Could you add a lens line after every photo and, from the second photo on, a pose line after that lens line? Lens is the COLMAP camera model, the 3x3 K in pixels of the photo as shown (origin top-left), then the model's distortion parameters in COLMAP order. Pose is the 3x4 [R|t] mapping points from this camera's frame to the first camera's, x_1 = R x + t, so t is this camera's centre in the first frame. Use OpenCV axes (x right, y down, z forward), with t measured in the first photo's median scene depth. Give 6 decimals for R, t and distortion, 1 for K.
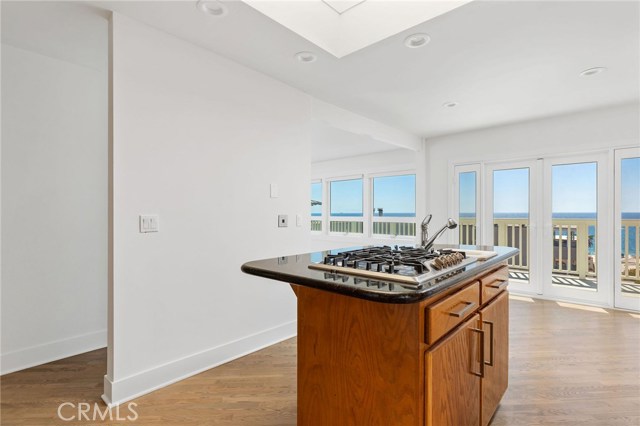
lens RADIAL K [[326.4, 0, 329.9], [0, 326.4, 212.0], [0, 0, 1]] dist [0.001891, 0.000050]
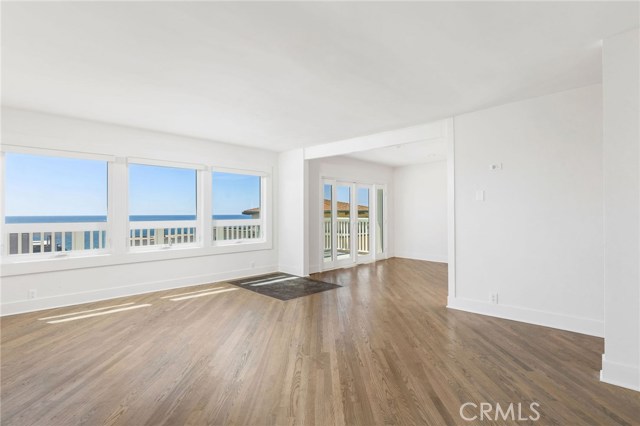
lens RADIAL K [[324.9, 0, 328.9], [0, 324.9, 201.6], [0, 0, 1]] dist [0.003032, -0.000154]
pose [[0.018175, 0.042238, 0.998942, -0.934520], [0.005383, 0.999089, -0.042342, 0.006815], [-0.999820, 0.006147, 0.017931, 0.998552]]
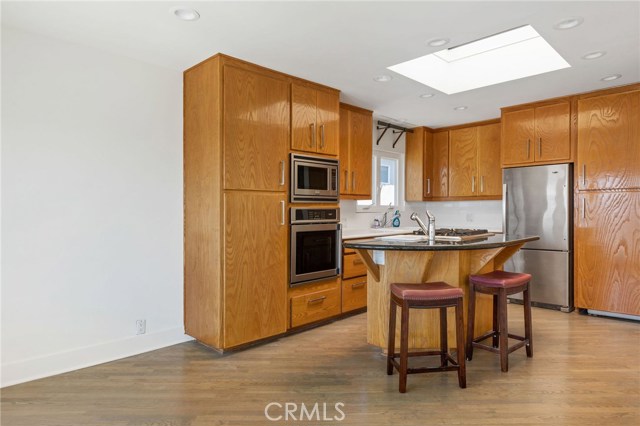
lens RADIAL K [[403.1, 0, 339.4], [0, 403.1, 212.4], [0, 0, 1]] dist [0.001484, 0.000176]
pose [[-0.999377, 0.009103, 0.034097, 0.251022], [0.009308, 0.999939, 0.005886, 0.001995], [-0.034041, 0.006199, -0.999401, 1.099475]]
